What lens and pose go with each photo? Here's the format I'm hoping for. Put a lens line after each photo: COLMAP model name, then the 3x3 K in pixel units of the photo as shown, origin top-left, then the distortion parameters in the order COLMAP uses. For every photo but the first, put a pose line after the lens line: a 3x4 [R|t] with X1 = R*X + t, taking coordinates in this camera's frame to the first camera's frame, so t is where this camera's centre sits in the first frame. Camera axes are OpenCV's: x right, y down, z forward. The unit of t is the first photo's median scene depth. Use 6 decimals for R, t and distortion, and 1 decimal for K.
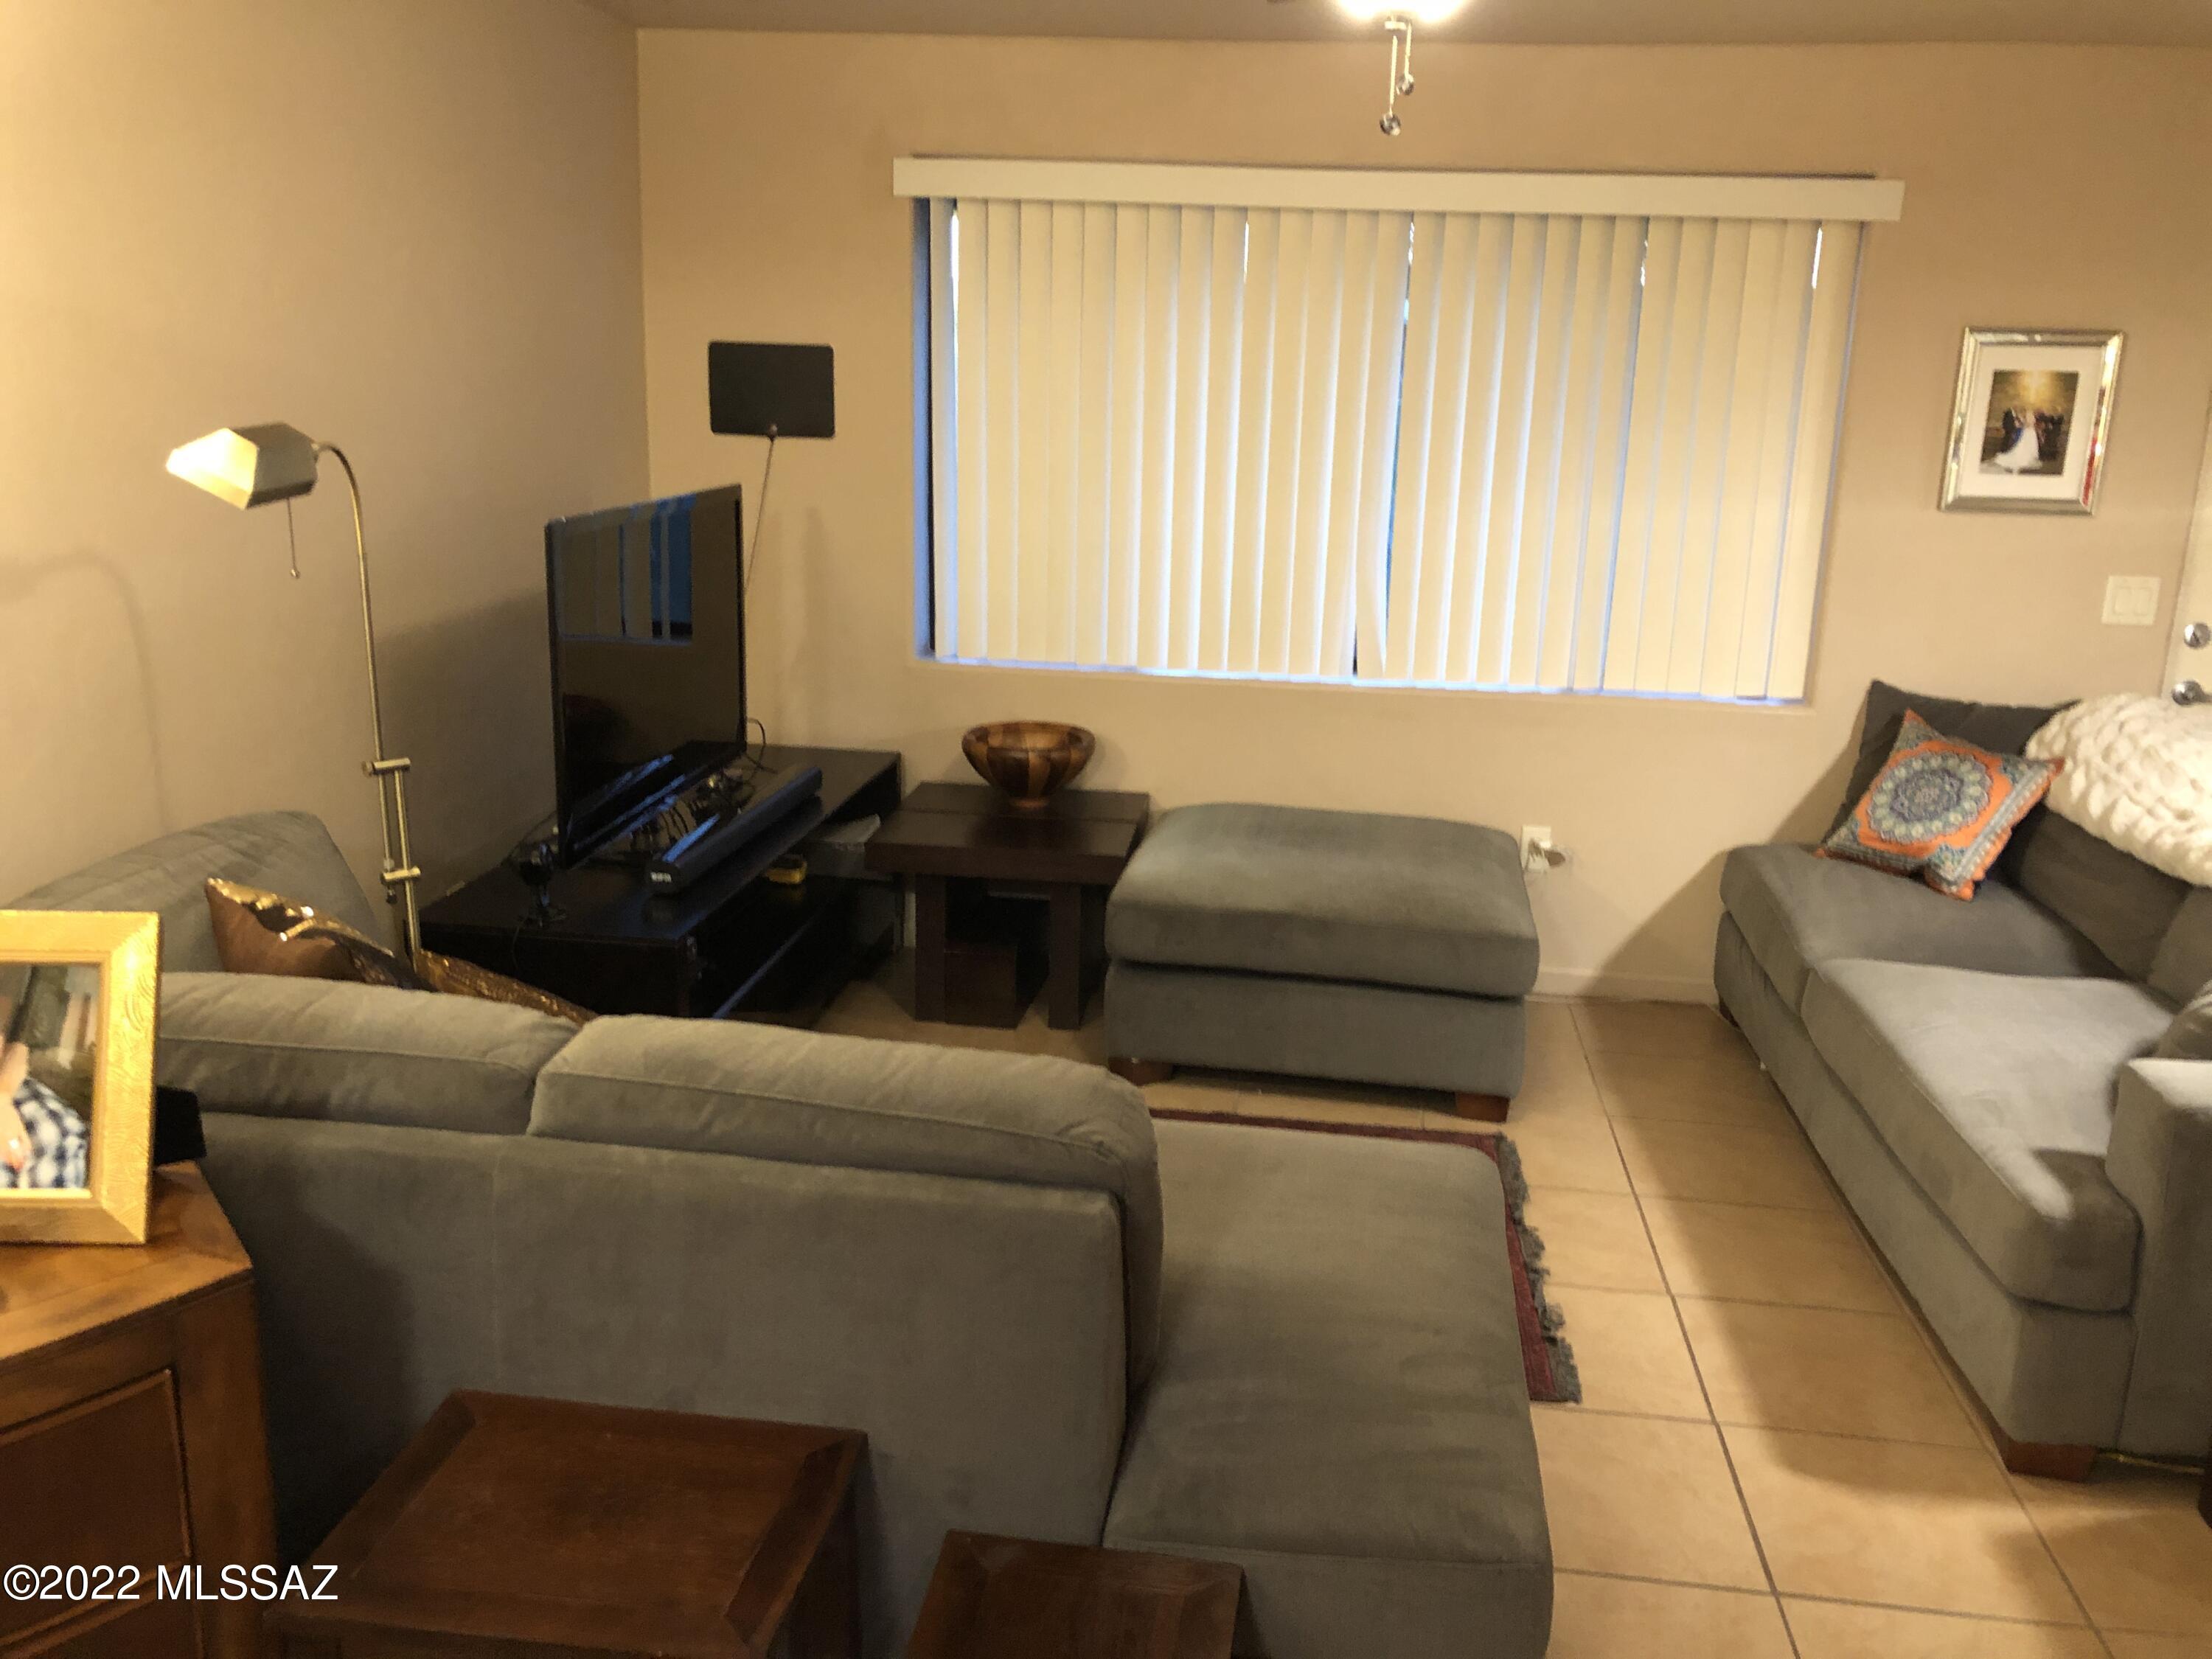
lens RADIAL K [[1825.3, 0, 1106.0], [0, 1825.3, 829.5], [0, 0, 1]] dist [0.036830, -0.073296]
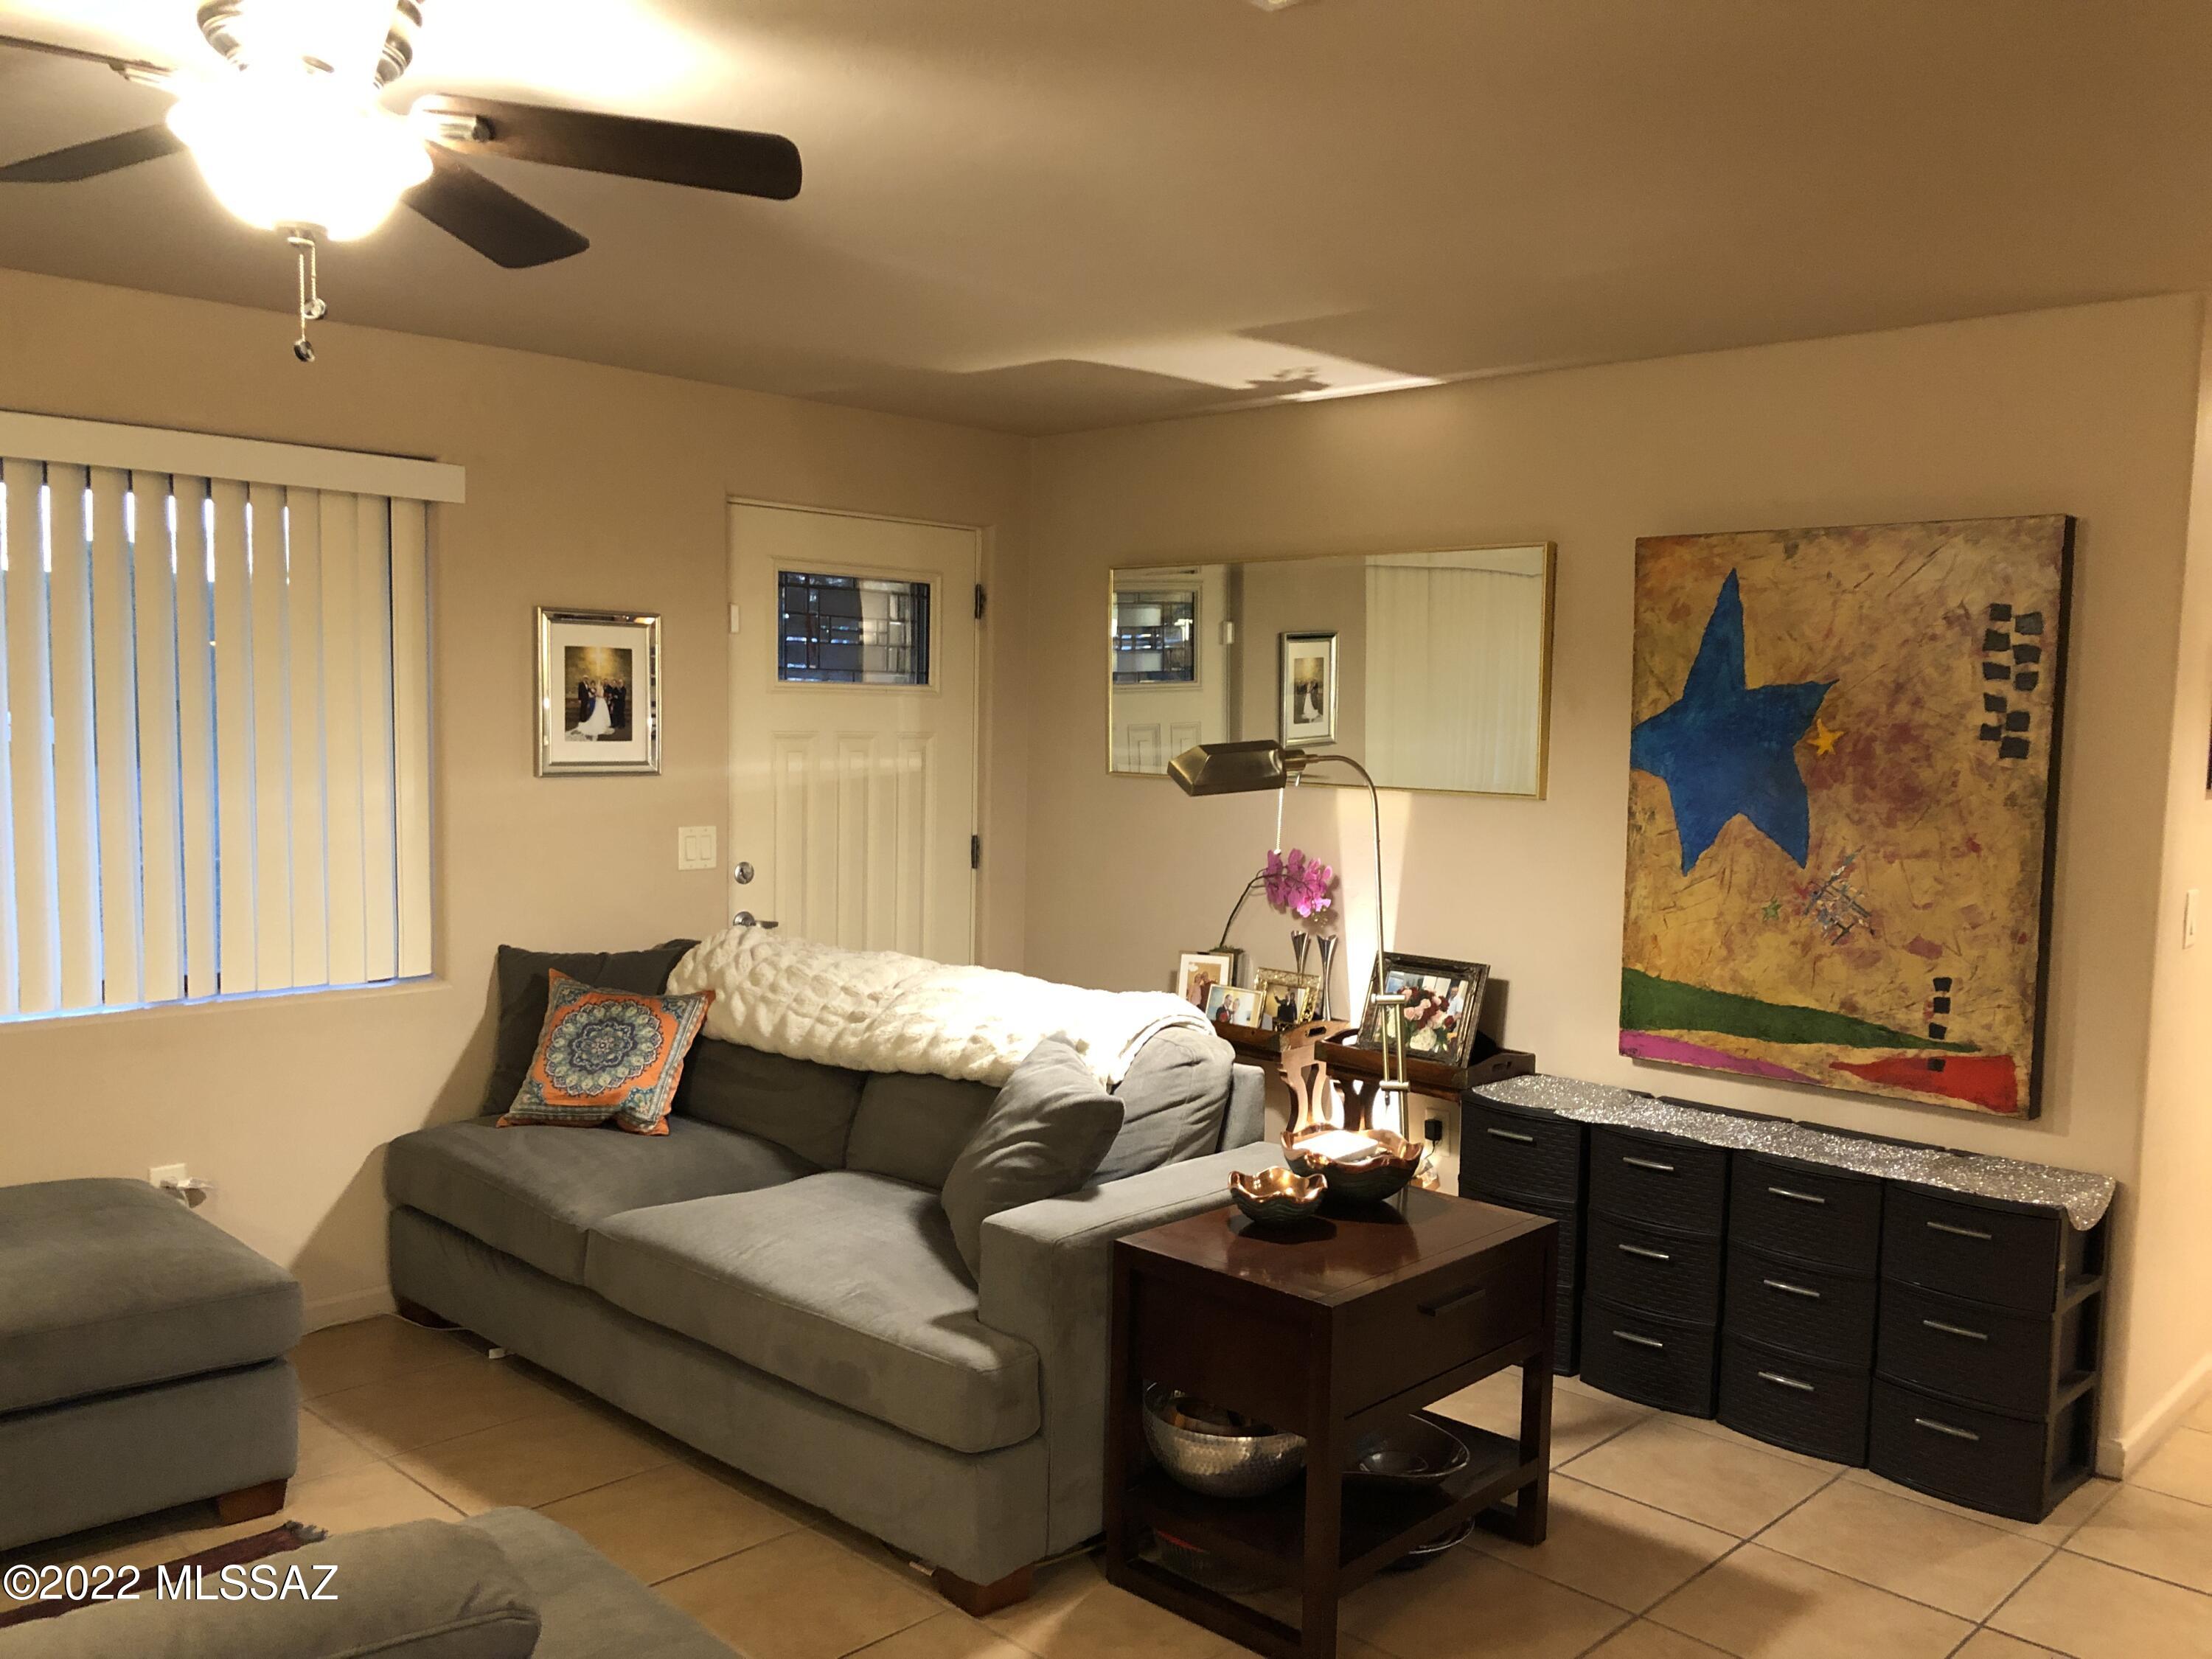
lens RADIAL K [[1831.9, 0, 1106.9], [0, 1831.9, 873.2], [0, 0, 1]] dist [0.030641, -0.004418]
pose [[0.595314, -0.093139, 0.798077, -0.205880], [0.196452, 0.979985, -0.032172, -0.024841], [-0.779107, 0.175936, 0.601696, 0.136661]]
